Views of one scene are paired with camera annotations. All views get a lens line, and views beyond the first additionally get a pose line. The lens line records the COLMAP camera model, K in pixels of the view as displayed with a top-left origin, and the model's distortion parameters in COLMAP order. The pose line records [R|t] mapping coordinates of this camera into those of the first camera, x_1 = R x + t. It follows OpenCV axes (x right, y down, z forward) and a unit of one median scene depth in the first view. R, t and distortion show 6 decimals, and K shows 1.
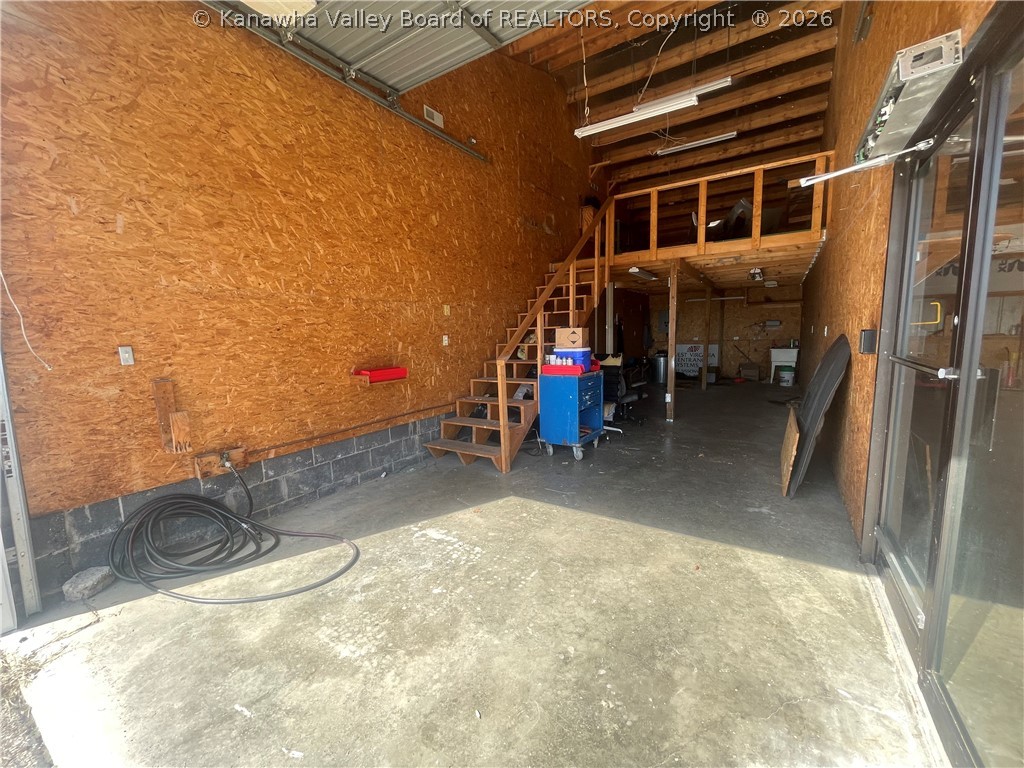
lens RADIAL K [[416.1, 0, 503.2], [0, 416.1, 385.2], [0, 0, 1]] dist [-0.001056, -0.000169]
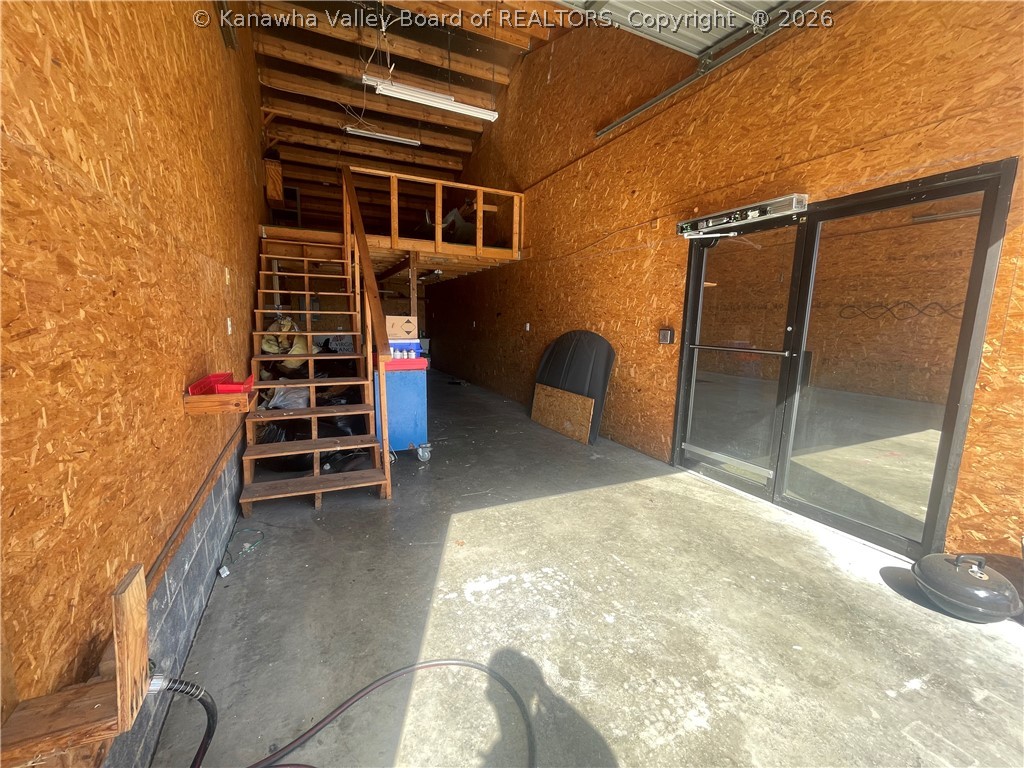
lens RADIAL K [[416.1, 0, 510.9], [0, 416.1, 385.2], [0, 0, 1]] dist [-0.001056, -0.000169]
pose [[0.522867, -0.093580, 0.847262, -0.731735], [0.069901, 0.995315, 0.066794, -0.053893], [-0.849543, 0.024300, 0.526959, 0.531684]]
